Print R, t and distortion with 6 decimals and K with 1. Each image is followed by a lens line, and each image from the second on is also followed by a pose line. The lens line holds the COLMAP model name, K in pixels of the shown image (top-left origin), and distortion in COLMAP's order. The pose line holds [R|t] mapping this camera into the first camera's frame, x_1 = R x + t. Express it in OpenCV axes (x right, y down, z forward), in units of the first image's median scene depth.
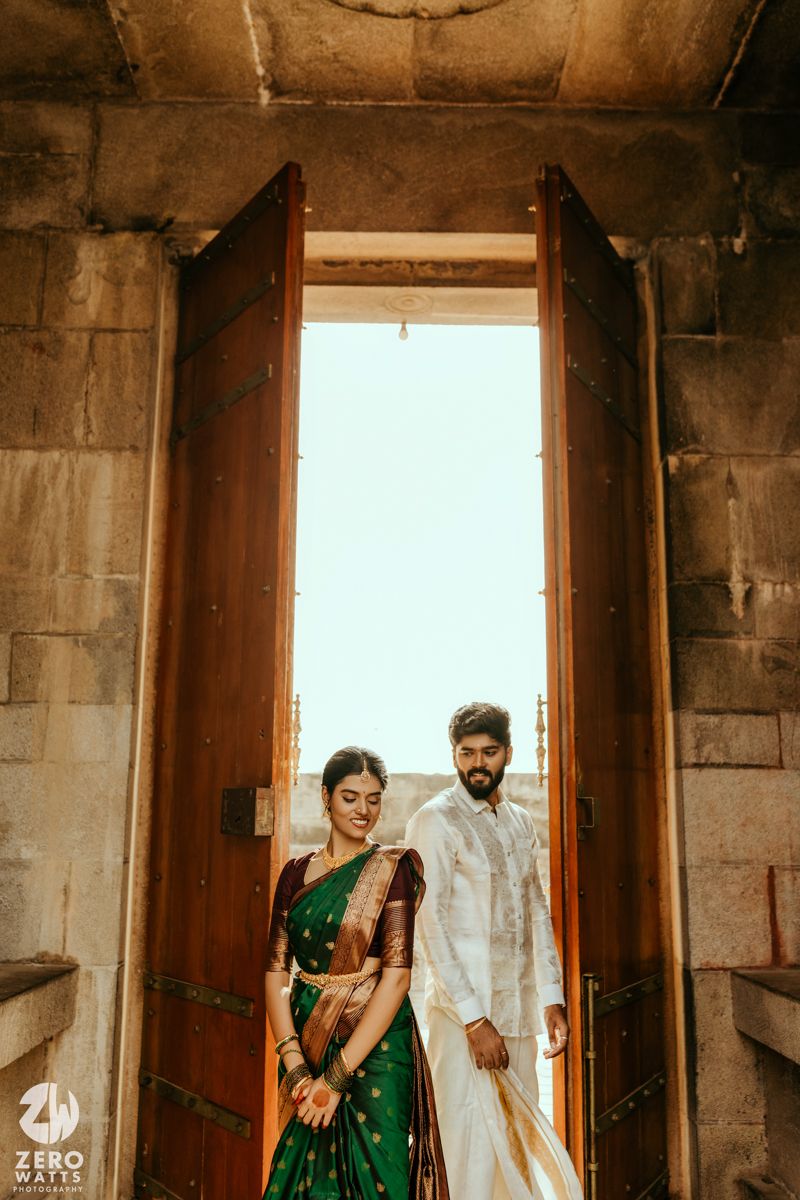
lens RADIAL K [[1119.4, 0, 401.2], [0, 1119.4, 597.6], [0, 0, 1]] dist [0.001690, 0.000000]
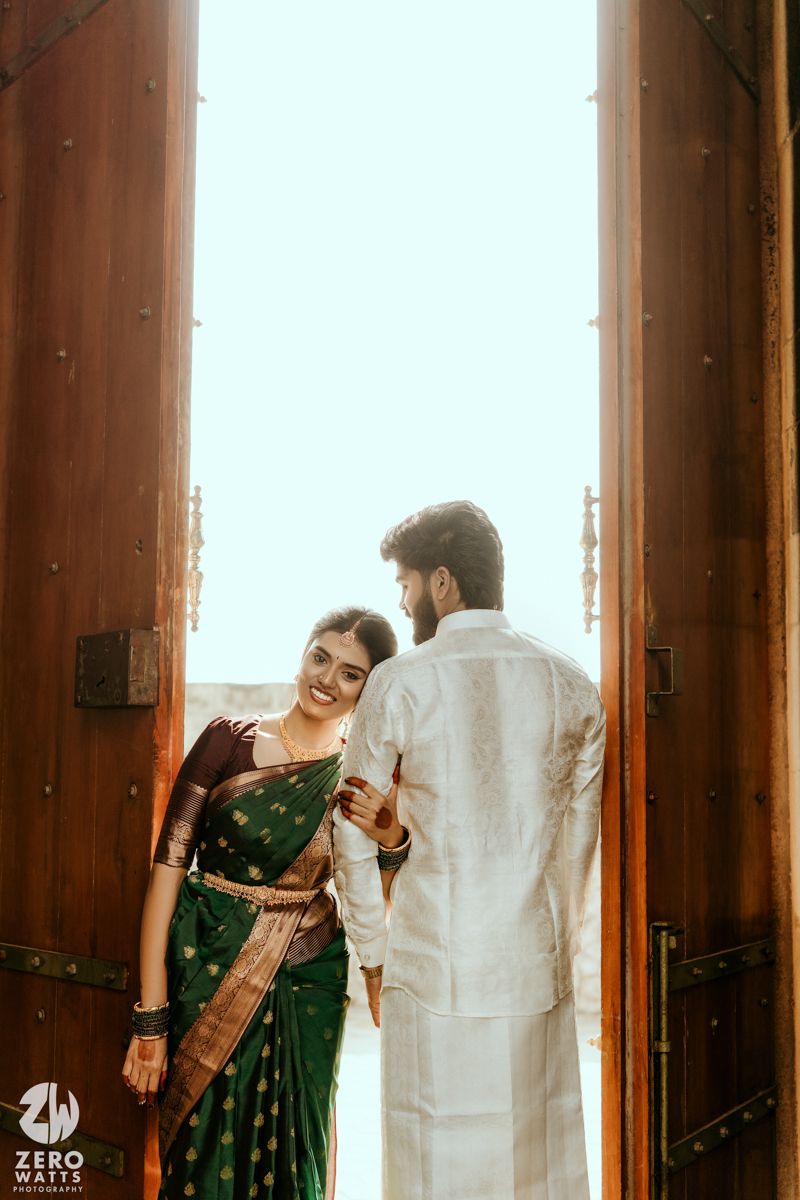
lens RADIAL K [[1701.0, 0, 395.1], [0, 1701.0, 595.8], [0, 0, 1]] dist [0.037390, 0.000000]
pose [[0.999919, 0.003131, 0.012305, 0.004622], [-0.004145, 0.996520, 0.083246, 0.060204], [-0.012001, -0.083290, 0.996453, 0.050002]]
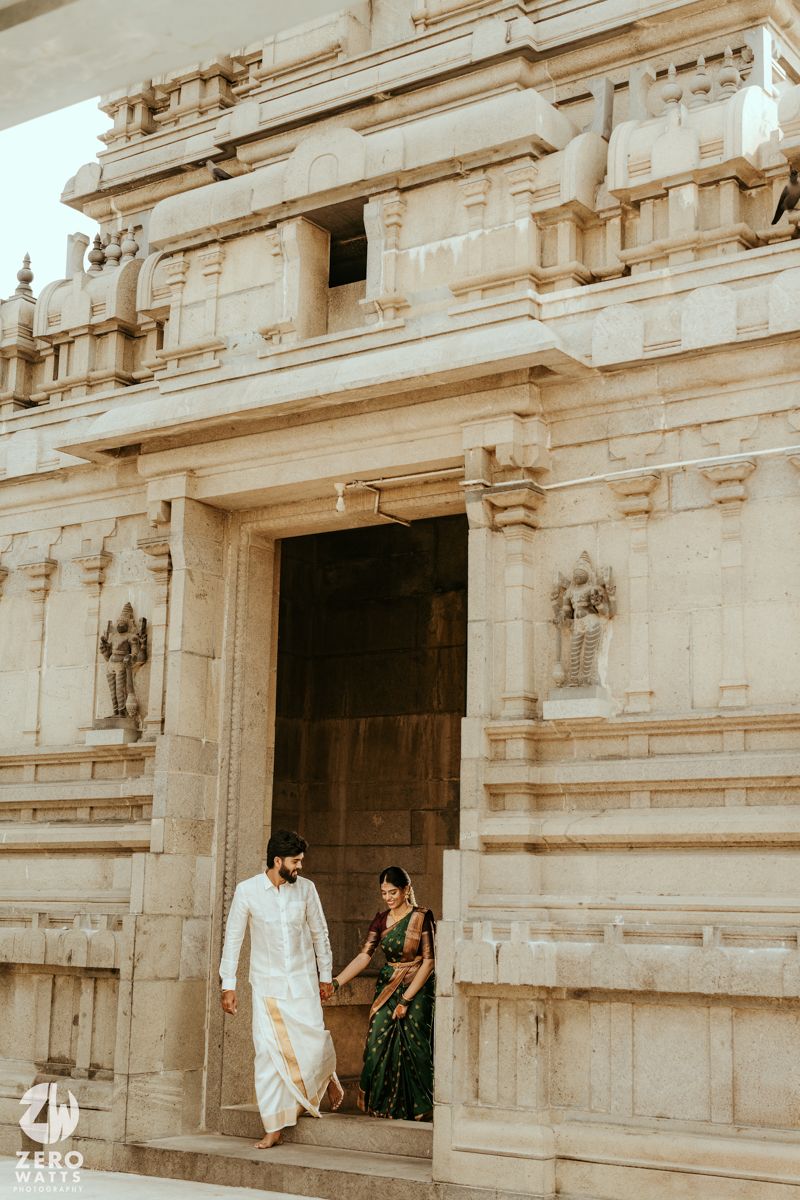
lens RADIAL K [[1805.7, 0, 401.2], [0, 1805.7, 598.2], [0, 0, 1]] dist [0.120745, 0.000000]
pose [[0.805438, -0.088577, -0.586023, 1.593242], [0.100764, 0.994839, -0.011878, -0.313051], [0.584051, -0.049483, 0.810207, -1.643131]]
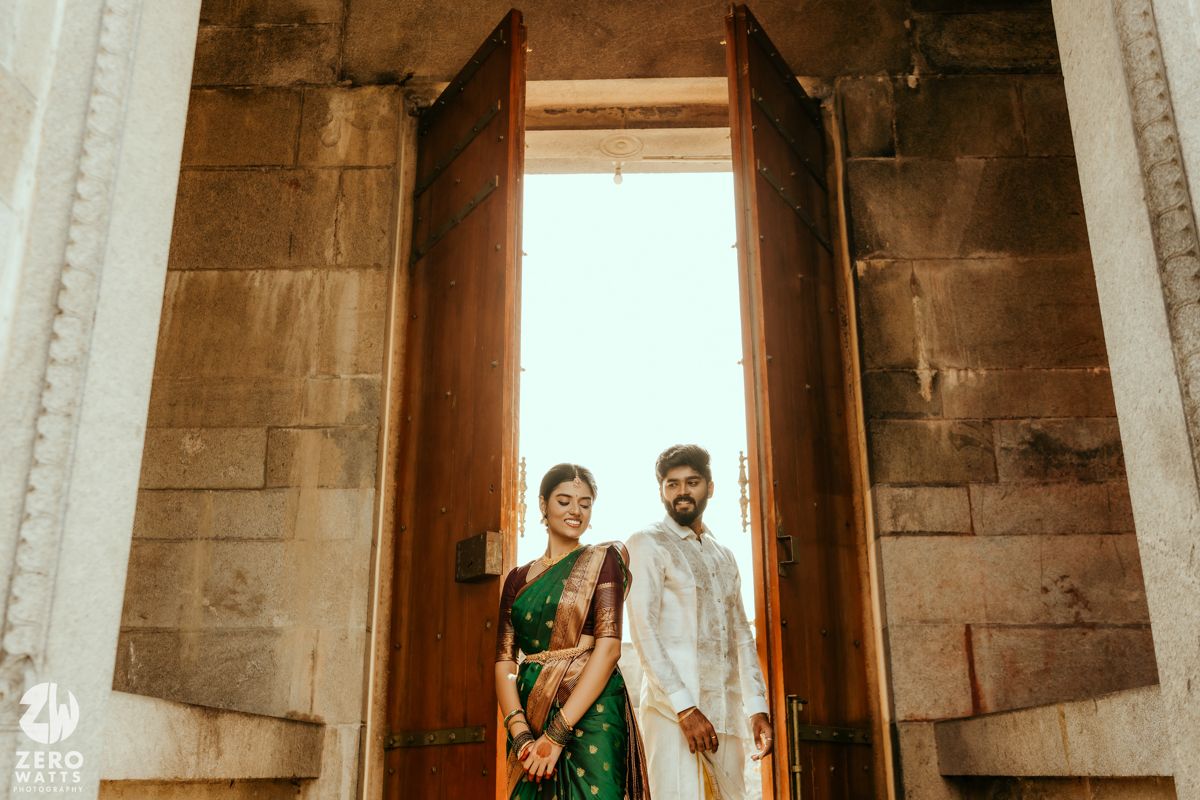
lens RADIAL K [[1119.4, 0, 601.3], [0, 1119.4, 399.4], [0, 0, 1]] dist [0.001690, 0.000000]
pose [[0.999285, -0.022681, -0.030244, 0.017435], [0.018853, 0.992431, -0.121349, 0.146862], [0.032767, 0.120692, 0.992149, -0.096286]]
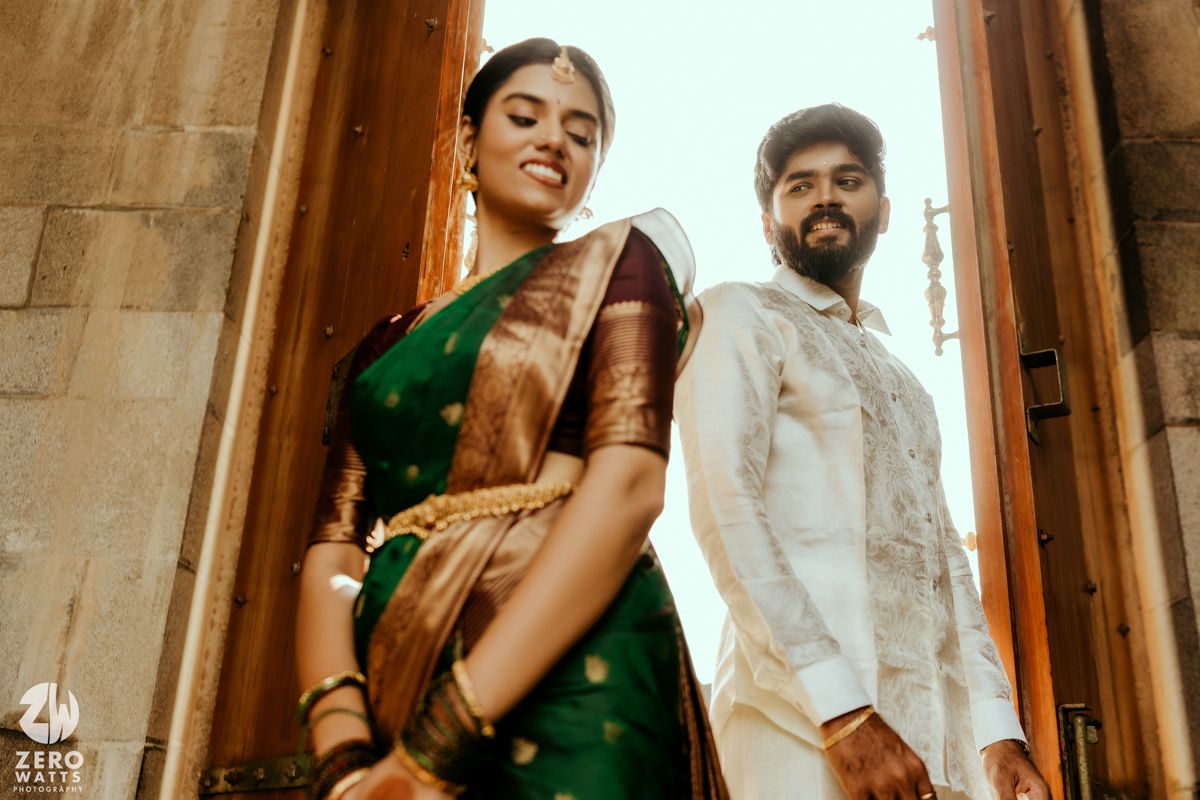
lens RADIAL K [[1119.4, 0, 608.3], [0, 1119.4, 400.5], [0, 0, 1]] dist [0.001690, 0.000000]
pose [[0.998023, 0.009704, -0.062090, 0.005201], [-0.020350, 0.984676, -0.173201, 0.242761], [0.059457, 0.174122, 0.982927, 0.425696]]
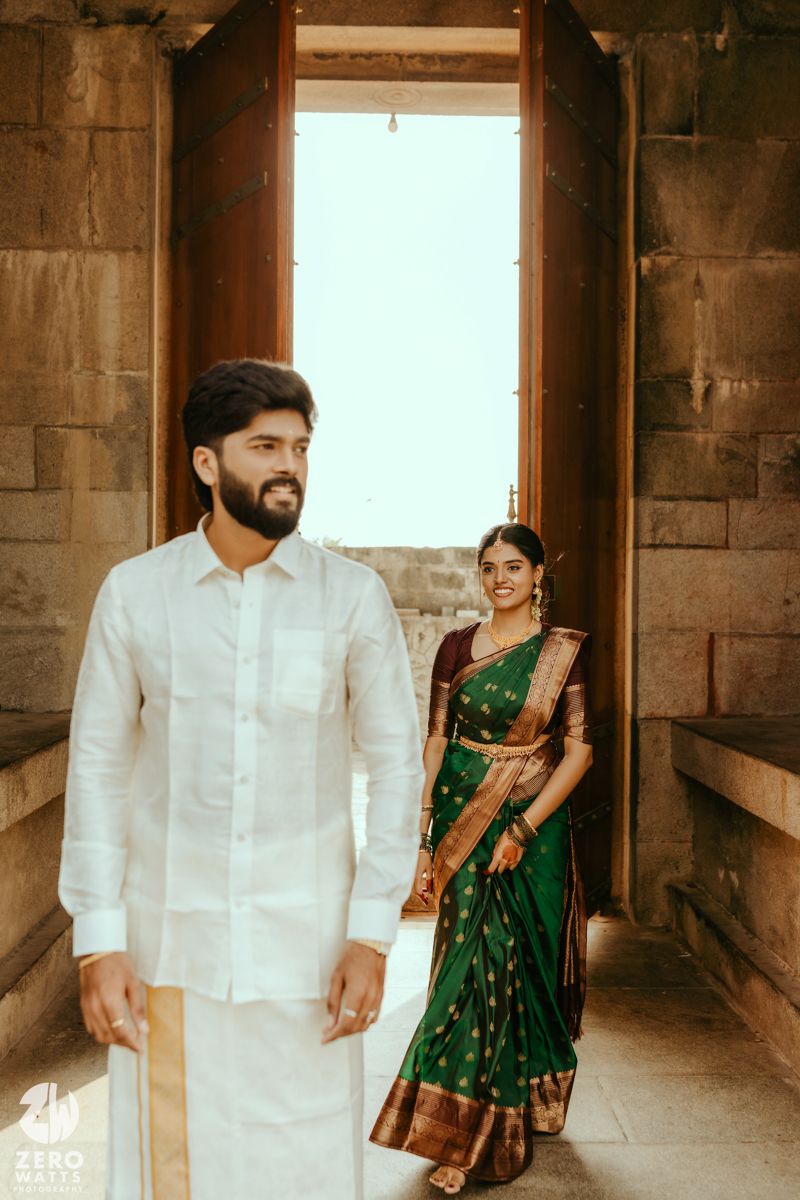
lens RADIAL K [[1119.4, 0, 403.5], [0, 1119.4, 597.7], [0, 0, 1]] dist [0.001690, 0.000000]
pose [[0.999973, 0.001044, 0.007283, 0.005729], [-0.002506, 0.979011, 0.203791, -0.027914], [-0.006917, -0.203804, 0.978987, -0.111261]]
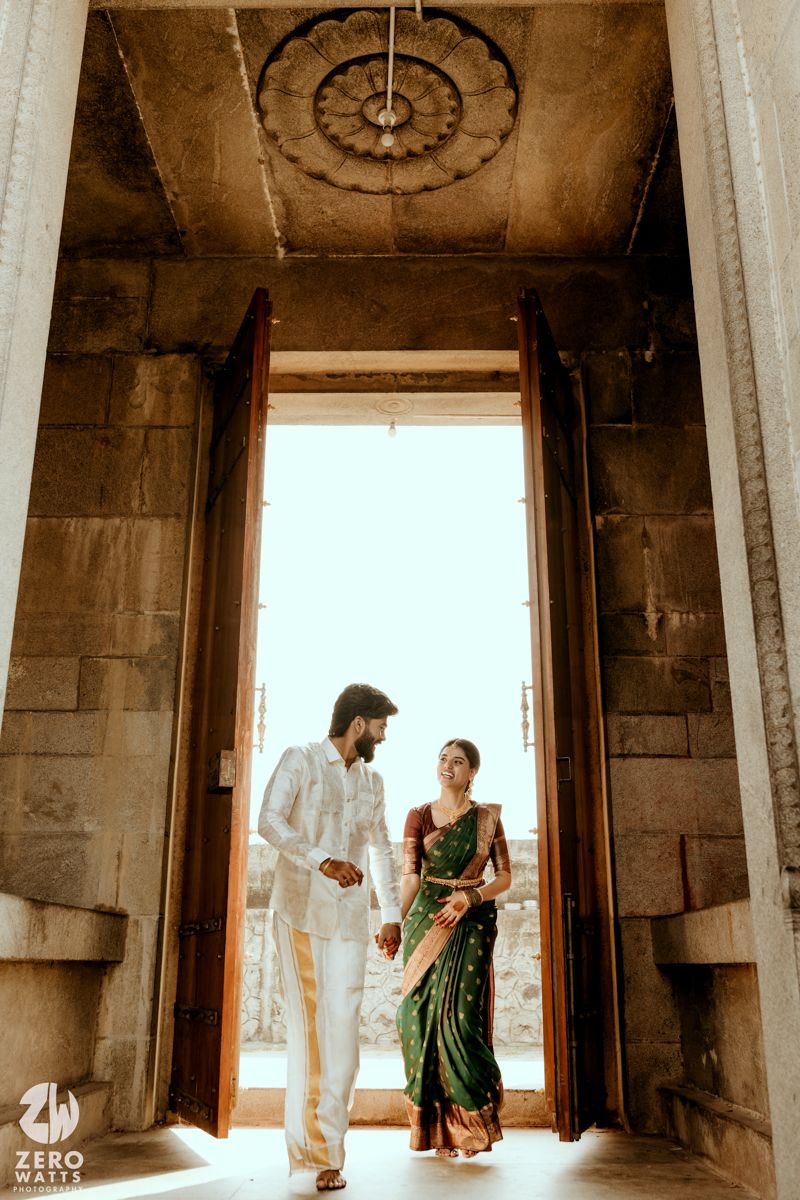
lens RADIAL K [[1119.4, 0, 401.9], [0, 1119.4, 591.3], [0, 0, 1]] dist [0.001690, 0.000000]
pose [[0.999616, -0.012048, -0.024953, 0.052236], [0.008852, 0.992189, -0.124428, 0.121033], [0.026257, 0.124159, 0.991915, -0.270251]]
